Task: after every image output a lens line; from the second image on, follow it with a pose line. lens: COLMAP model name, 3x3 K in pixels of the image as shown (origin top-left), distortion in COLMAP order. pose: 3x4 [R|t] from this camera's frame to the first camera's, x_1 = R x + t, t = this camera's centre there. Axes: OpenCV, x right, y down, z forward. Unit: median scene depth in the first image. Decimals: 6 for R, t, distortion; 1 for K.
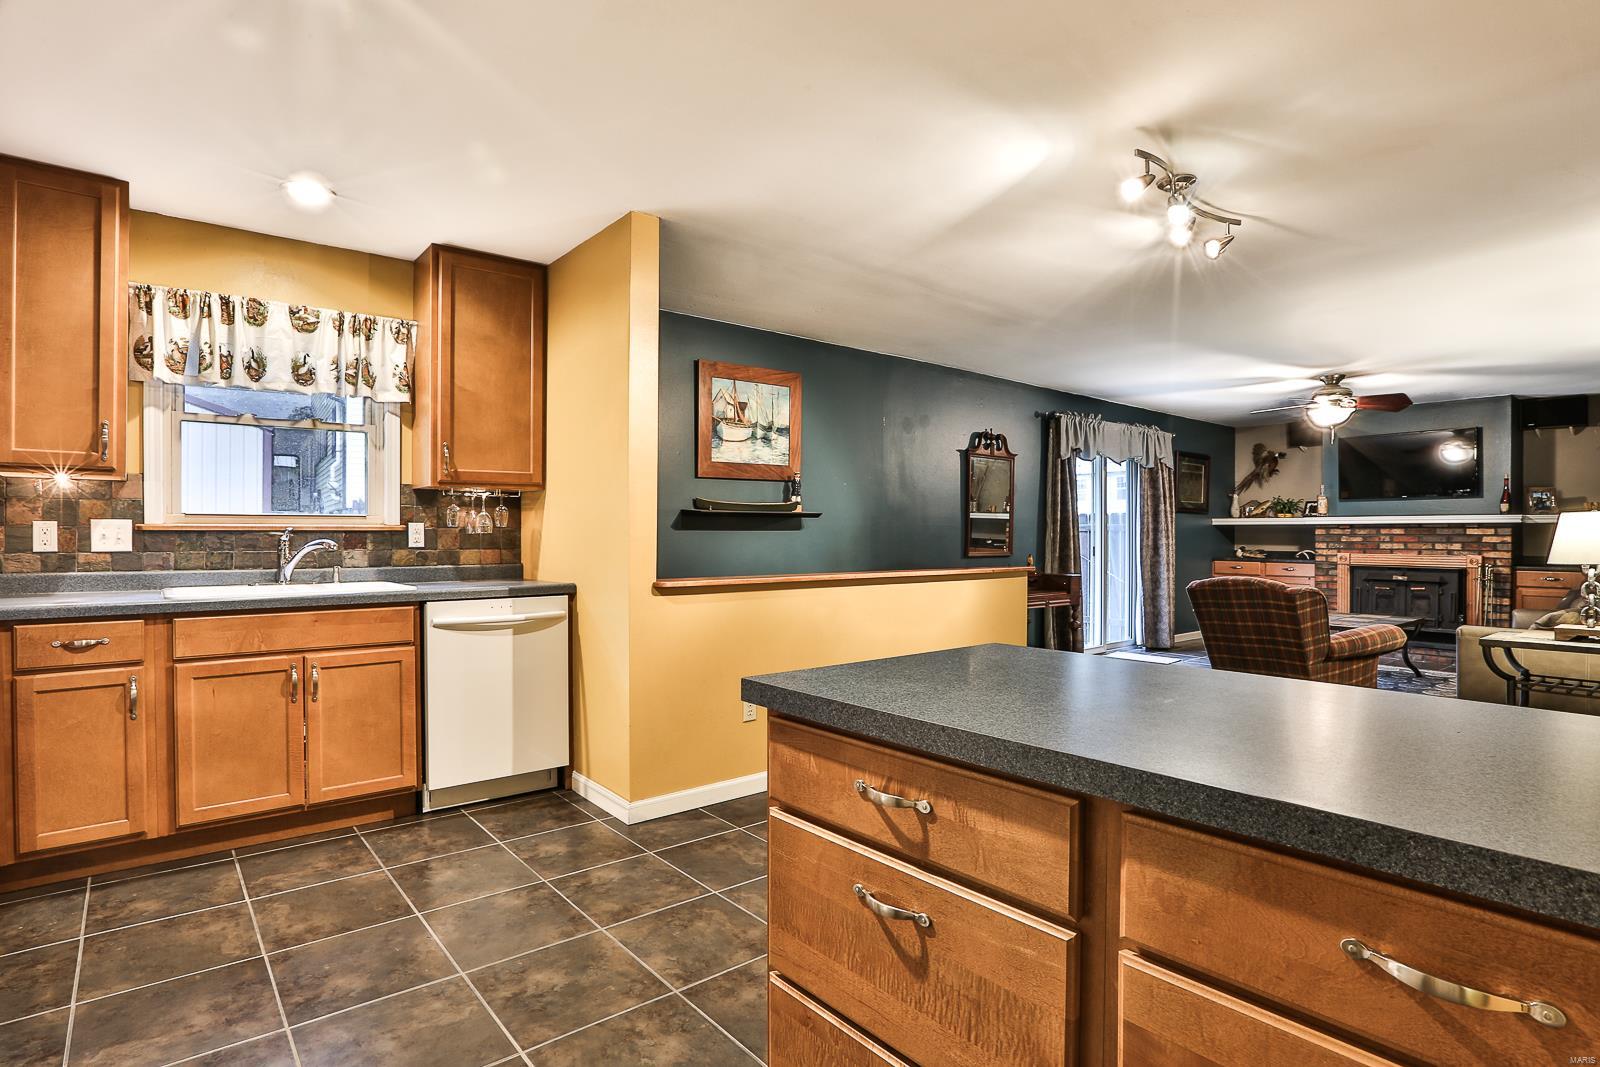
lens RADIAL K [[794.1, 0, 731.3], [0, 794.1, 540.8], [0, 0, 1]] dist [-0.050794, 0.015292]
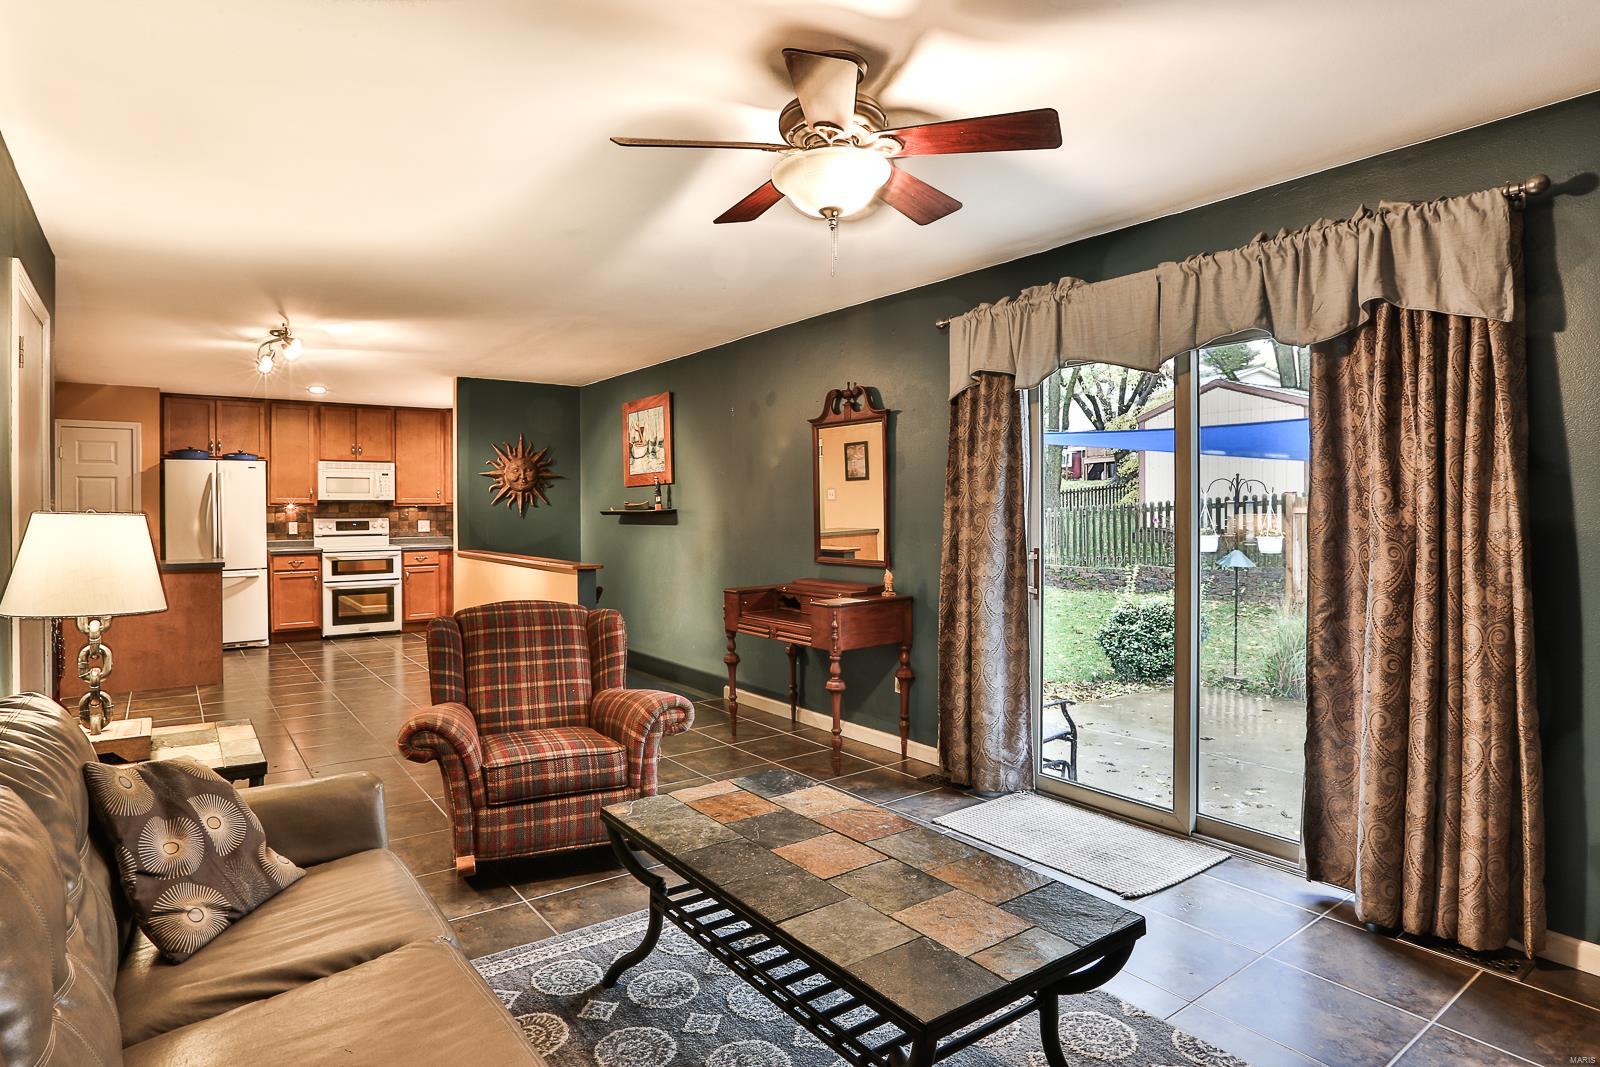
lens RADIAL K [[879.2, 0, 802.4], [0, 879.2, 515.7], [0, 0, 1]] dist [-0.059713, 0.033631]
pose [[-0.008927, 0.004382, -0.999951, 1.390980], [-0.005540, 0.999975, 0.004432, -0.035168], [0.999945, 0.005579, -0.008902, 1.219405]]
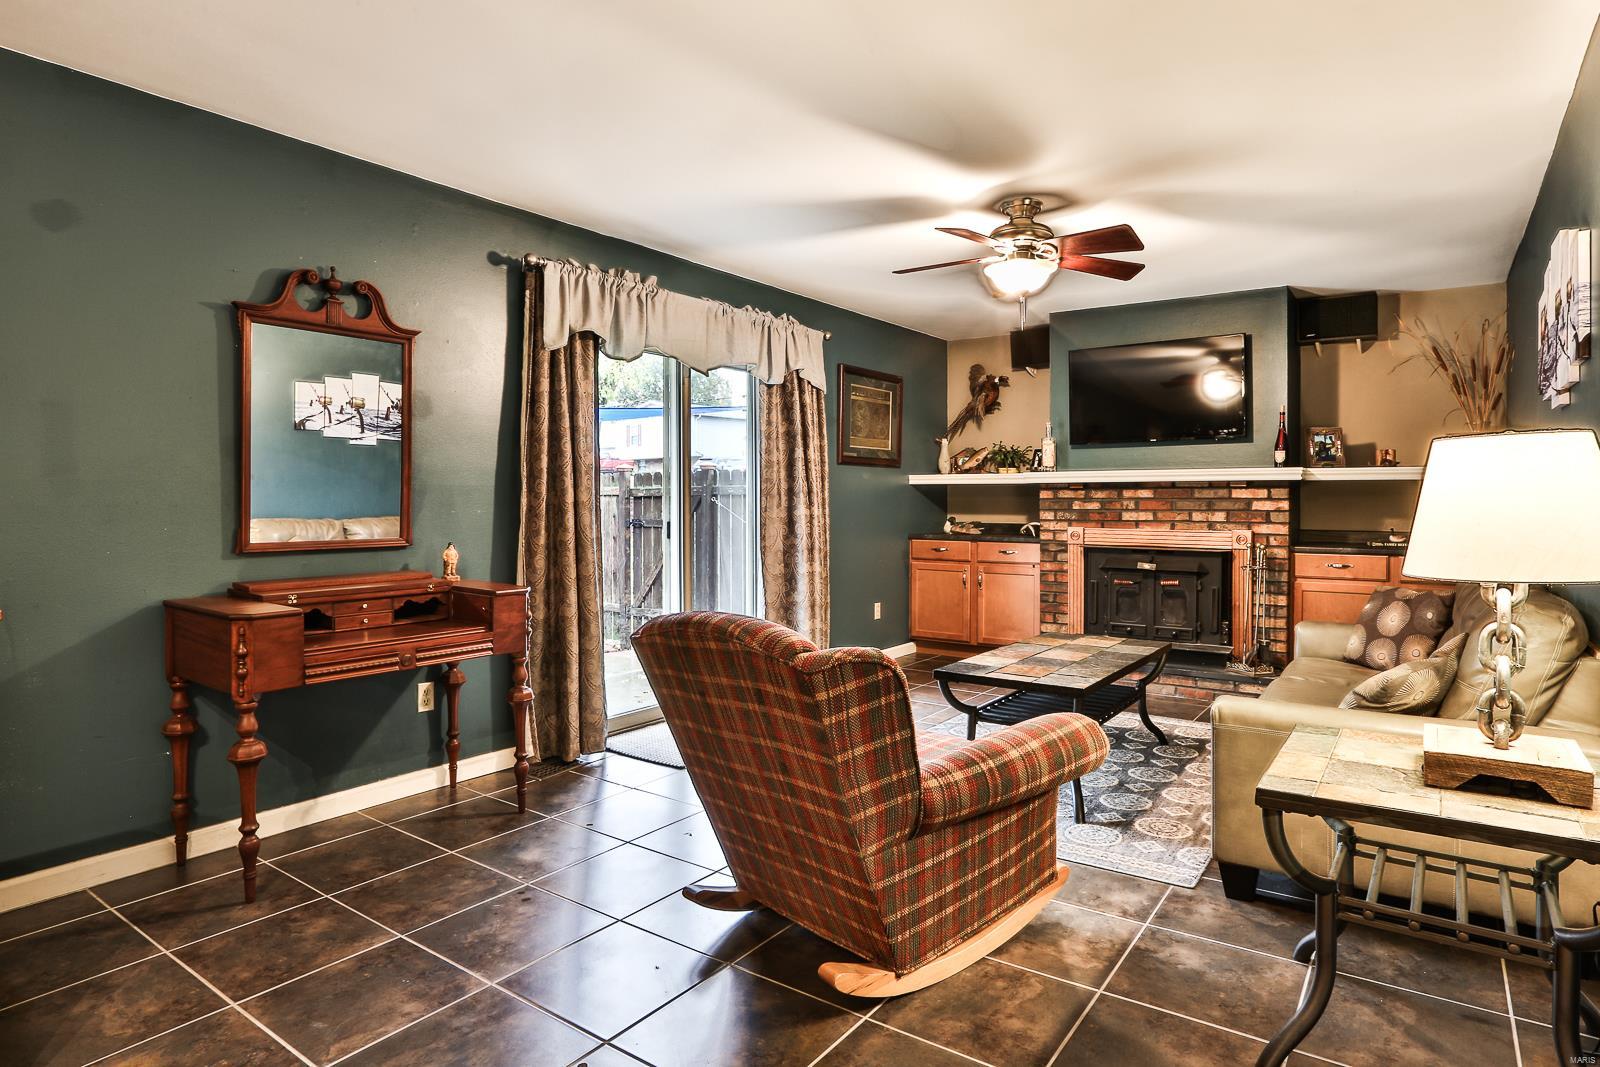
lens RADIAL K [[879.2, 0, 802.4], [0, 879.2, 515.7], [0, 0, 1]] dist [-0.059713, 0.033631]
pose [[0.955117, -0.009242, 0.296084, 0.555422], [0.006003, 0.999912, 0.011848, -0.005961], [-0.296168, -0.009539, 0.955088, 0.573566]]
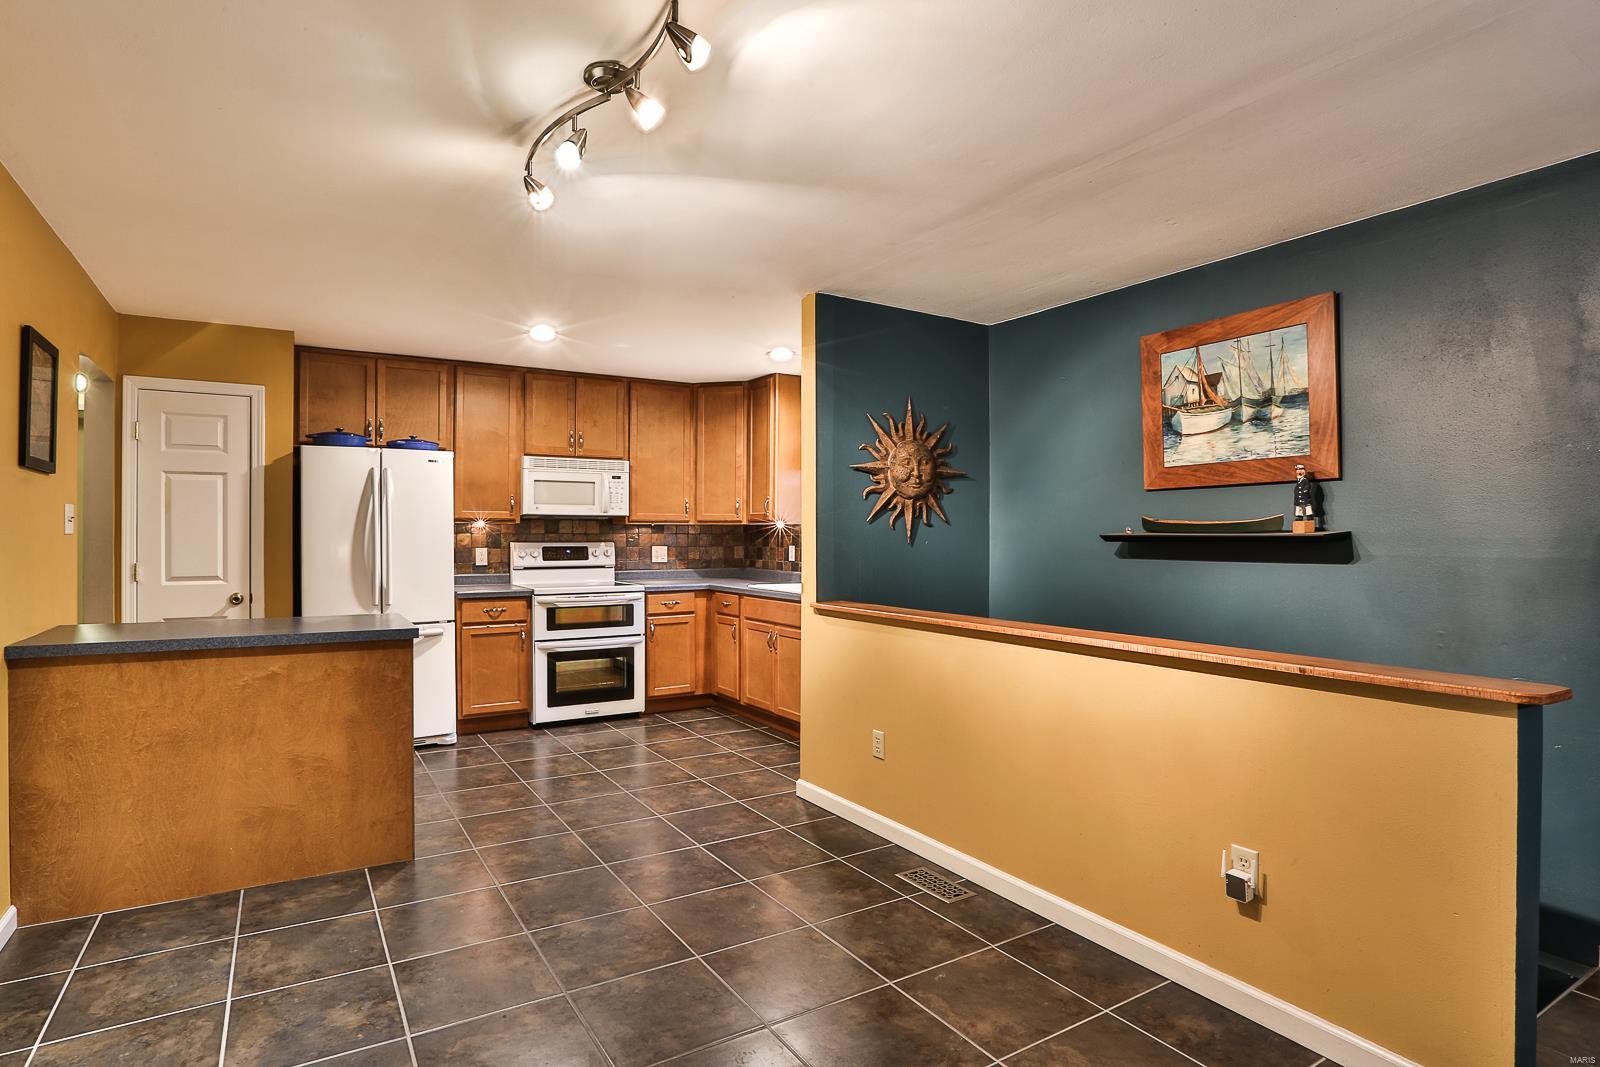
lens RADIAL K [[819.2, 0, 821.5], [0, 819.2, 537.0], [0, 0, 1]] dist [-0.037483, 0.000436]
pose [[-0.057959, 0.000278, -0.998319, 0.716822], [-0.012956, 0.999916, 0.001031, -0.029851], [0.998235, 0.012994, -0.057951, 0.689837]]
